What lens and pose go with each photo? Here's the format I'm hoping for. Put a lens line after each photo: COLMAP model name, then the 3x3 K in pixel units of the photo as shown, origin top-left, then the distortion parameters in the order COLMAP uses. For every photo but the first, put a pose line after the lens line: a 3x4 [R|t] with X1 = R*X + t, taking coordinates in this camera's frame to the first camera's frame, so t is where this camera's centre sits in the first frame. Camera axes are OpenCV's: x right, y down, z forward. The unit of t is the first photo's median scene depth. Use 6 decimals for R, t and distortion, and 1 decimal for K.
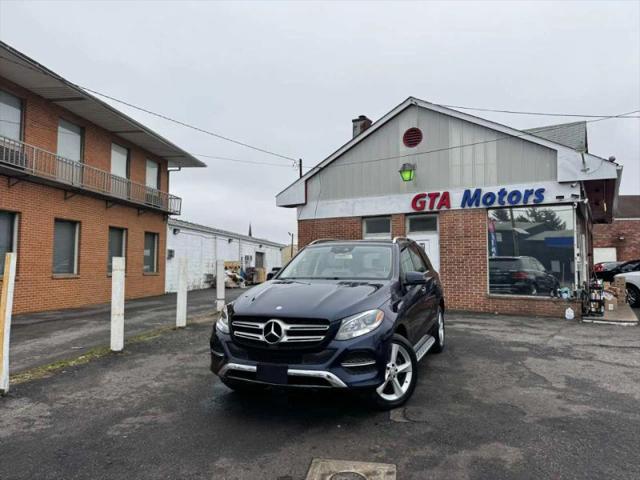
lens RADIAL K [[439.5, 0, 320.0], [0, 439.5, 240.0], [0, 0, 1]] dist [0.097748, -0.136477]
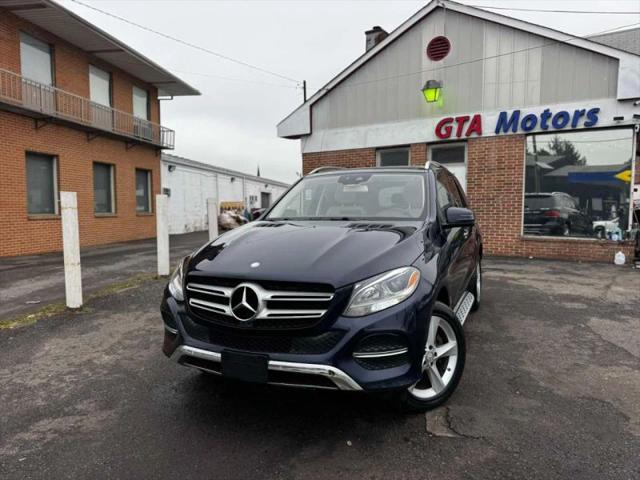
lens RADIAL K [[442.8, 0, 320.4], [0, 442.8, 237.2], [0, 0, 1]] dist [0.049103, -0.057183]
pose [[0.999778, -0.002983, -0.020846, 0.005703], [0.005602, 0.991923, 0.126720, 0.013452], [0.020299, -0.126809, 0.991719, 0.146637]]
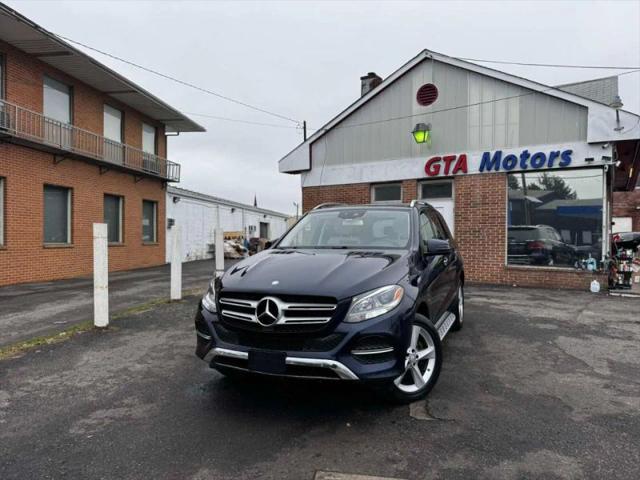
lens RADIAL K [[439.5, 0, 320.0], [0, 439.5, 240.0], [0, 0, 1]] dist [0.097748, -0.136477]
pose [[0.999925, 0.001436, -0.012196, -0.000070], [-0.000630, 0.997835, 0.065771, 0.008263], [0.012264, -0.065758, 0.997760, 0.074556]]
